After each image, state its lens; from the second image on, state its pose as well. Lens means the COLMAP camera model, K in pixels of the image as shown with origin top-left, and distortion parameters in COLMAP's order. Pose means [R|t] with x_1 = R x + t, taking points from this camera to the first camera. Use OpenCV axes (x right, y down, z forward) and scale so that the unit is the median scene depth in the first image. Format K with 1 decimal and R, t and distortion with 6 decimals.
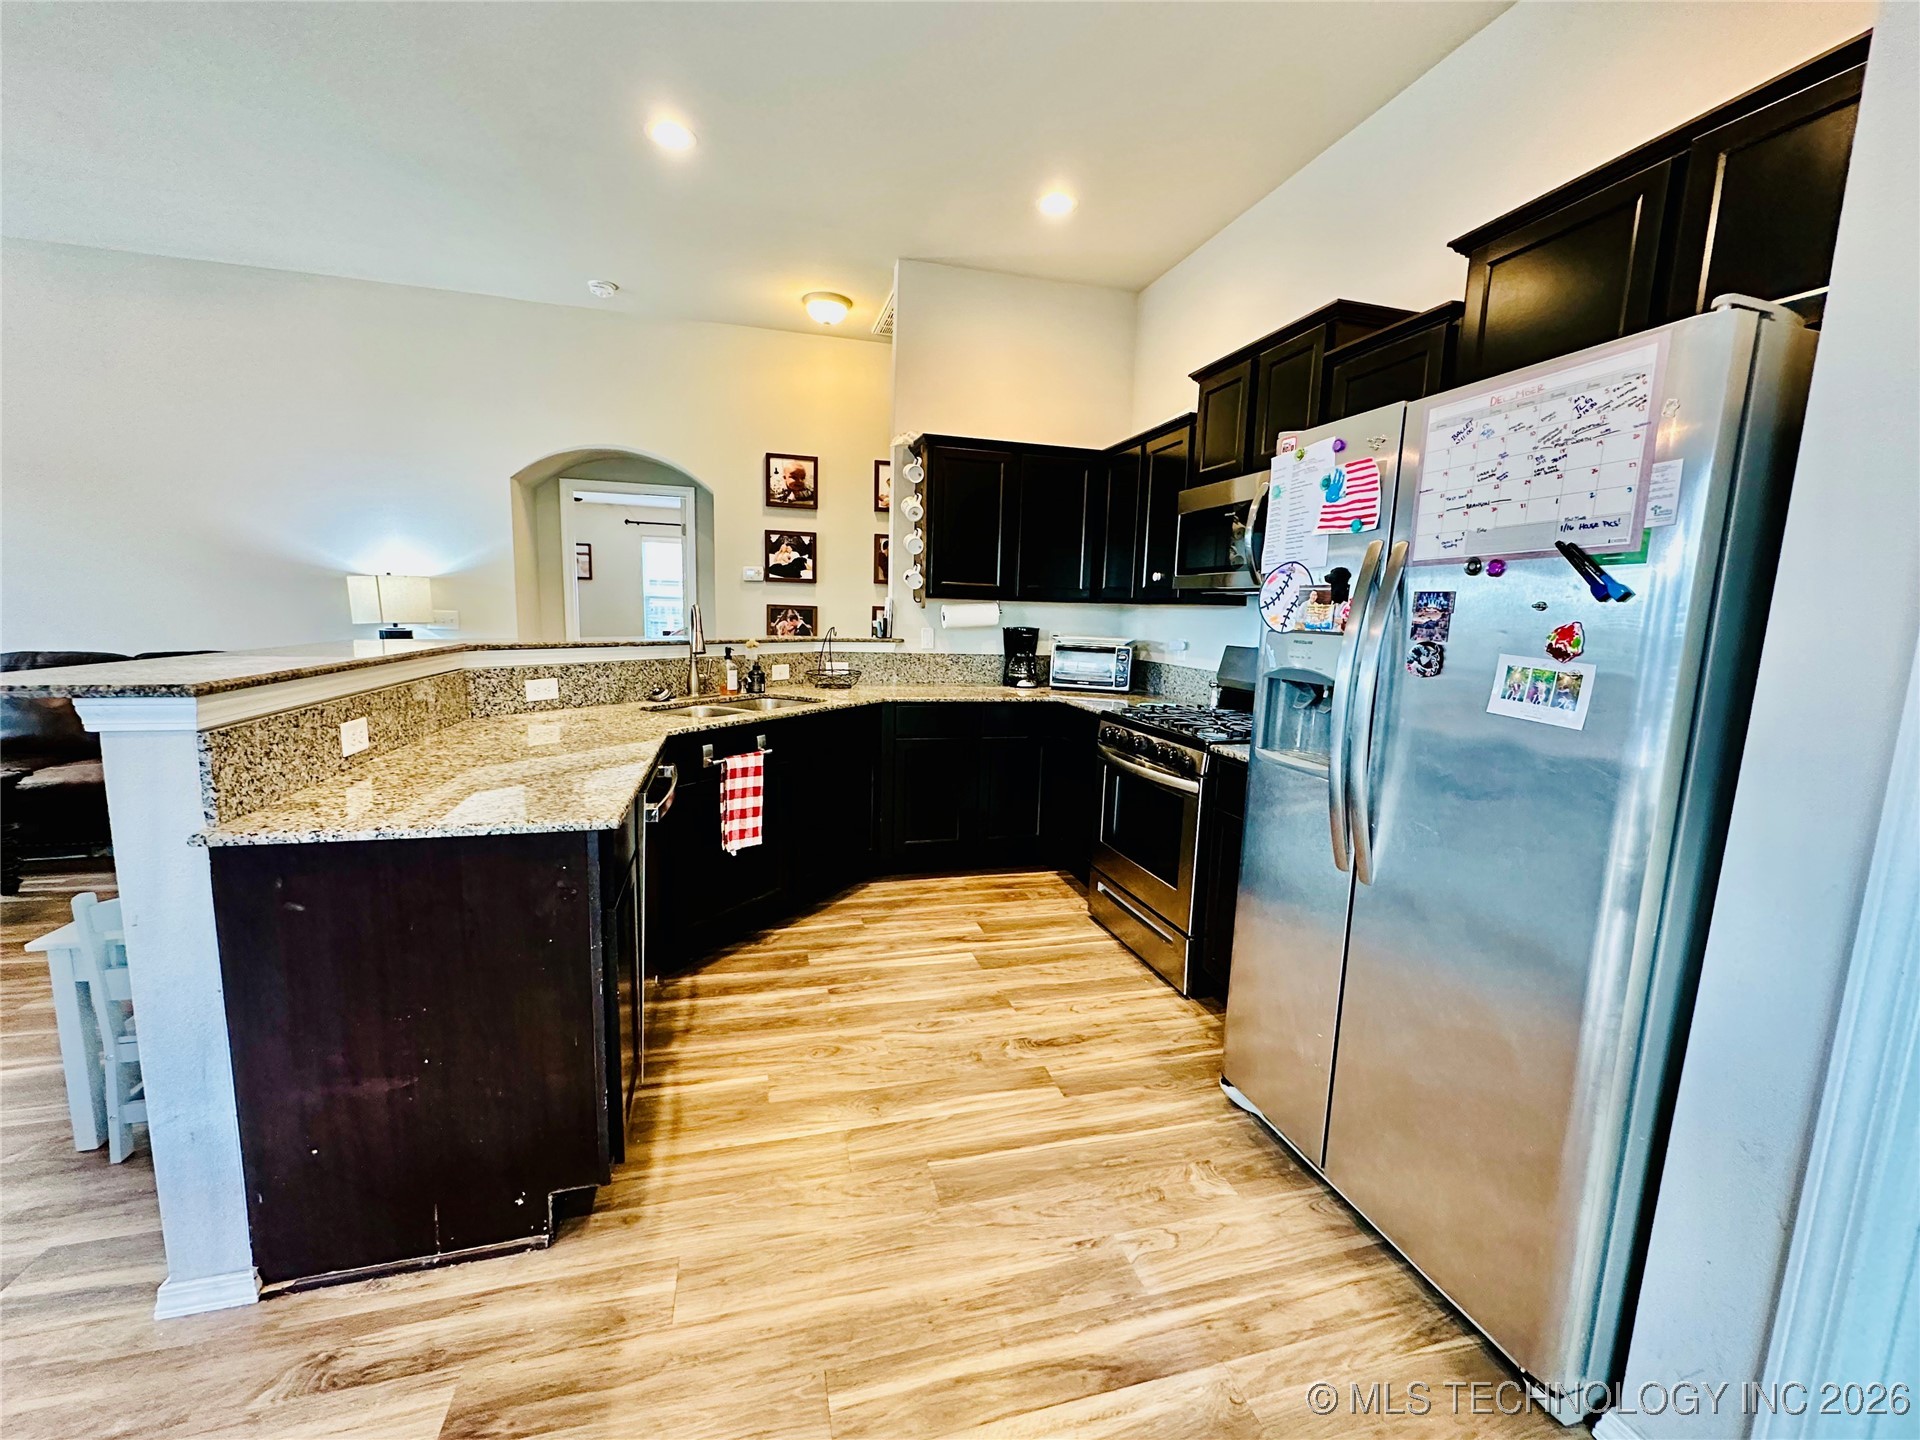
lens RADIAL K [[765.0, 0, 960.0], [0, 765.0, 720.0], [0, 0, 1]] dist [-0.002107, 0.000457]
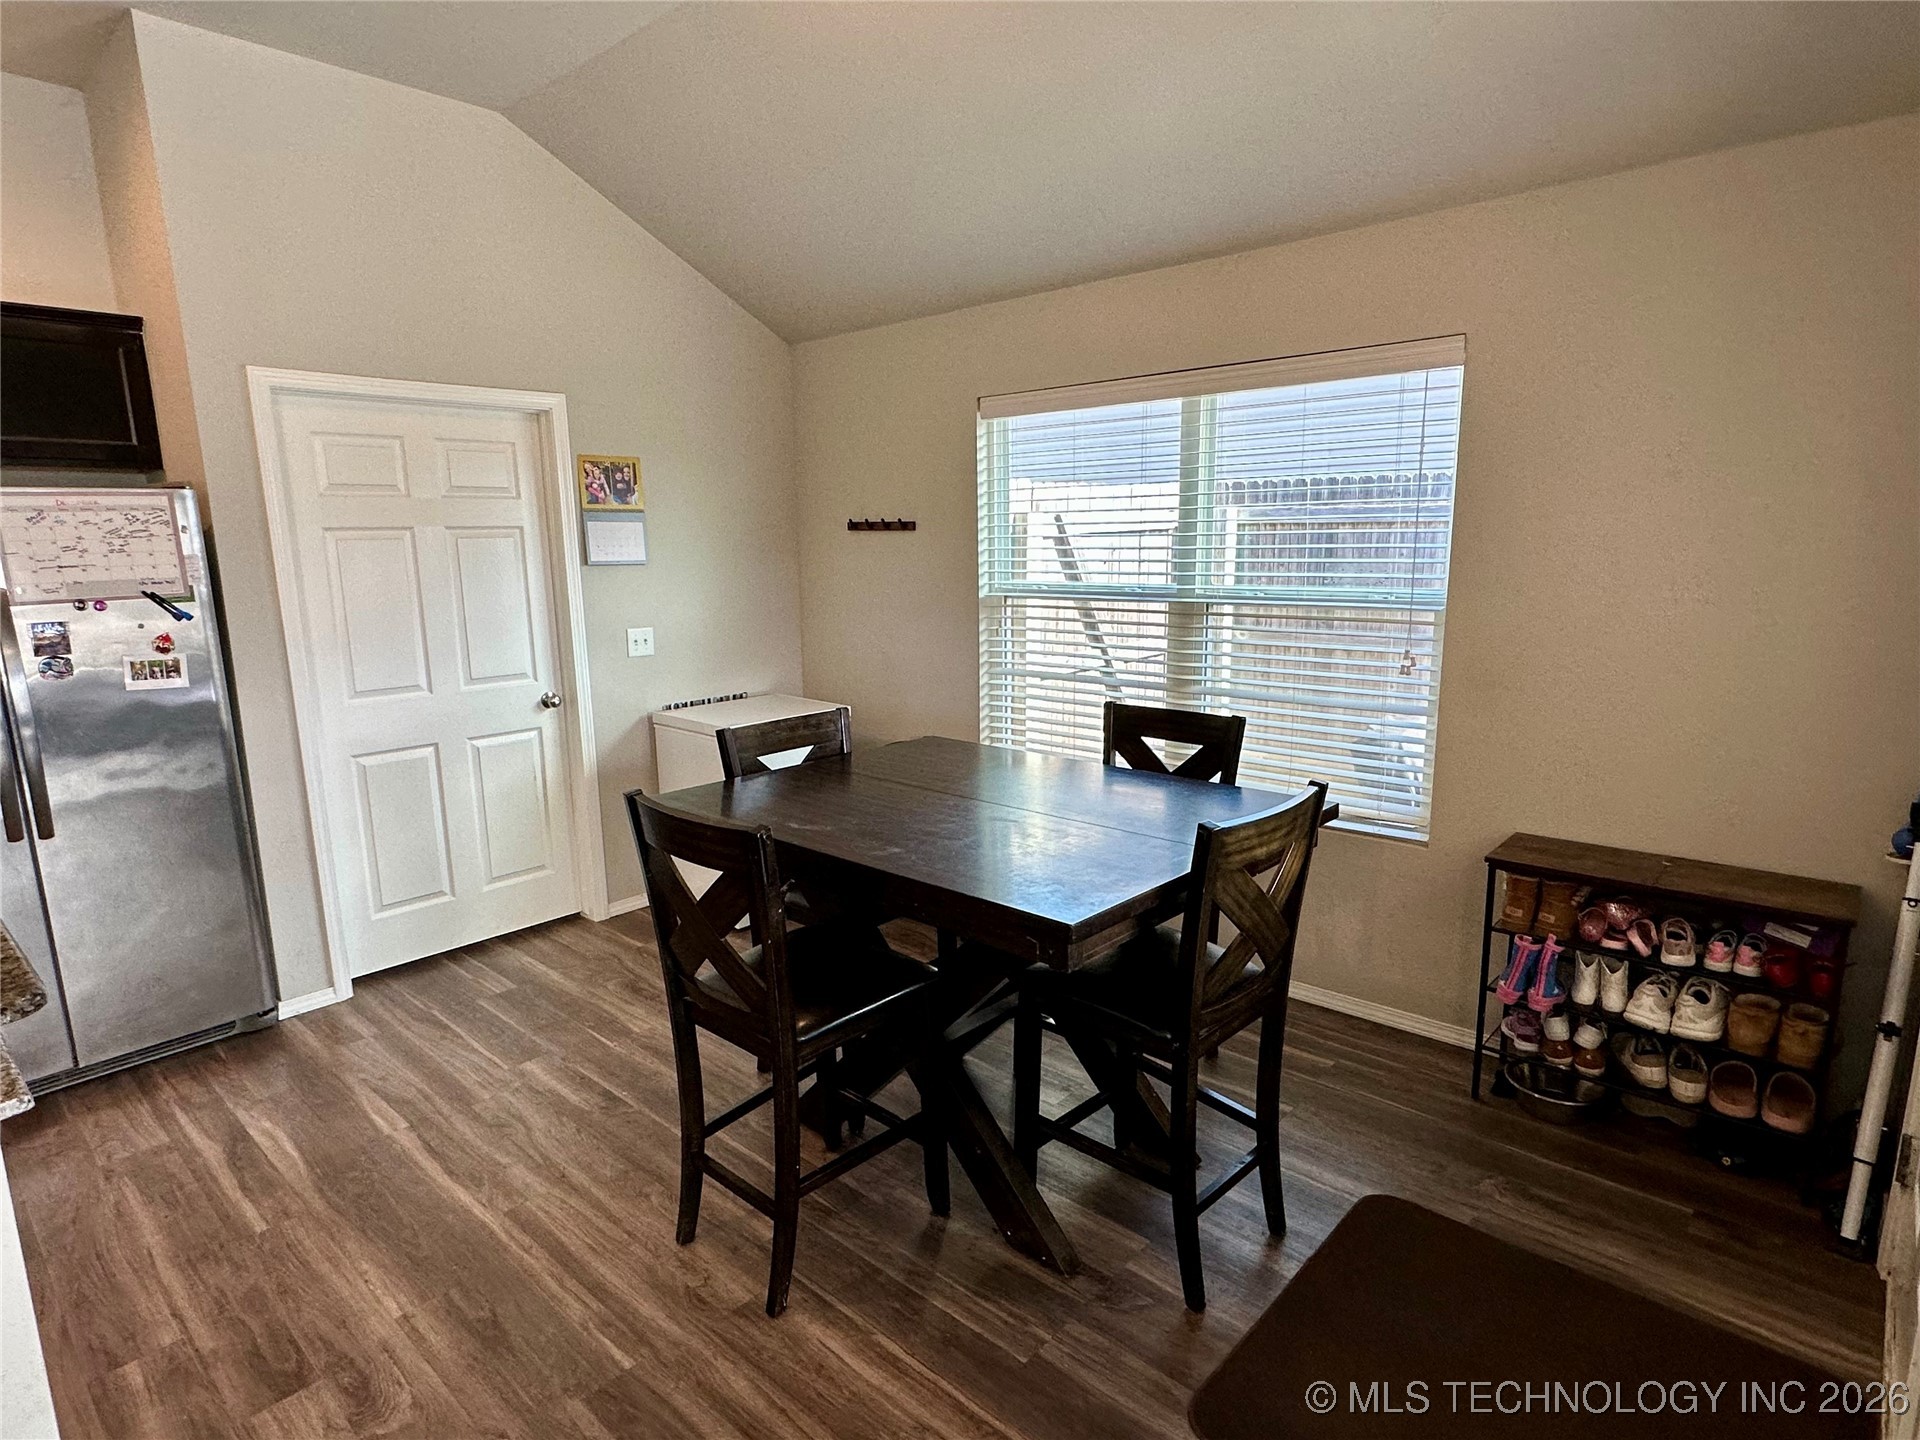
lens RADIAL K [[1040.3, 0, 959.9], [0, 1040.3, 727.3], [0, 0, 1]] dist [0.002479, -0.000022]
pose [[-0.535424, -0.179838, 0.825215, -1.029265], [0.120346, 0.950852, 0.285303, -0.171882], [-0.835965, 0.252069, -0.487466, 0.284741]]
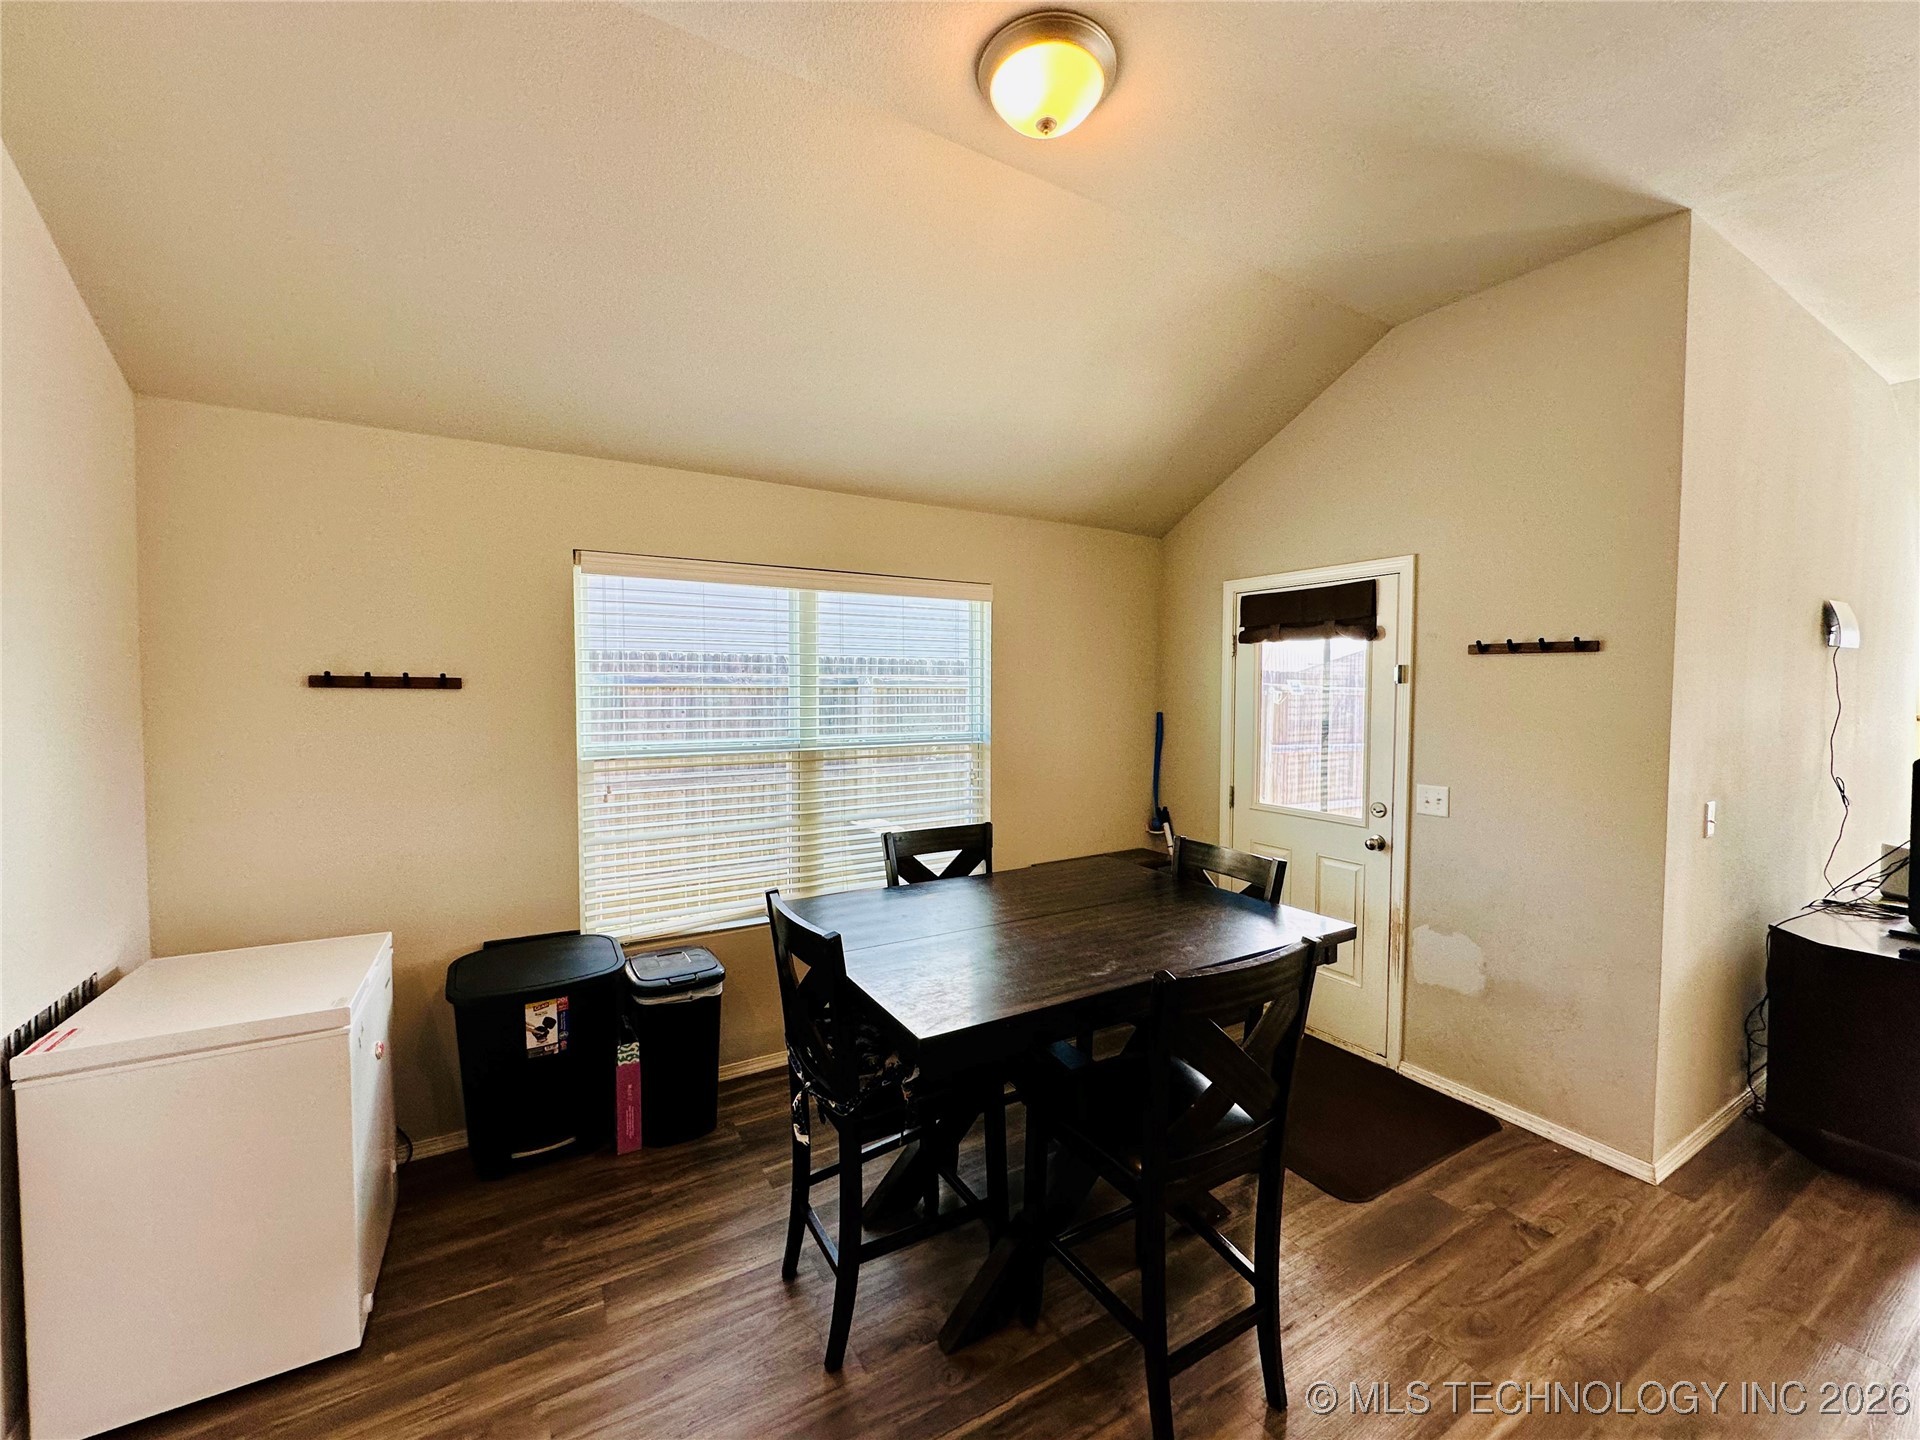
lens RADIAL K [[767.5, 0, 1001.4], [0, 767.5, 719.0], [0, 0, 1]] dist [-0.000655, 0.000062]
pose [[-0.959753, -0.023245, -0.279883, -0.009466], [-0.071644, 0.983862, 0.163962, -0.178007], [0.271555, 0.177414, -0.945929, 0.562182]]
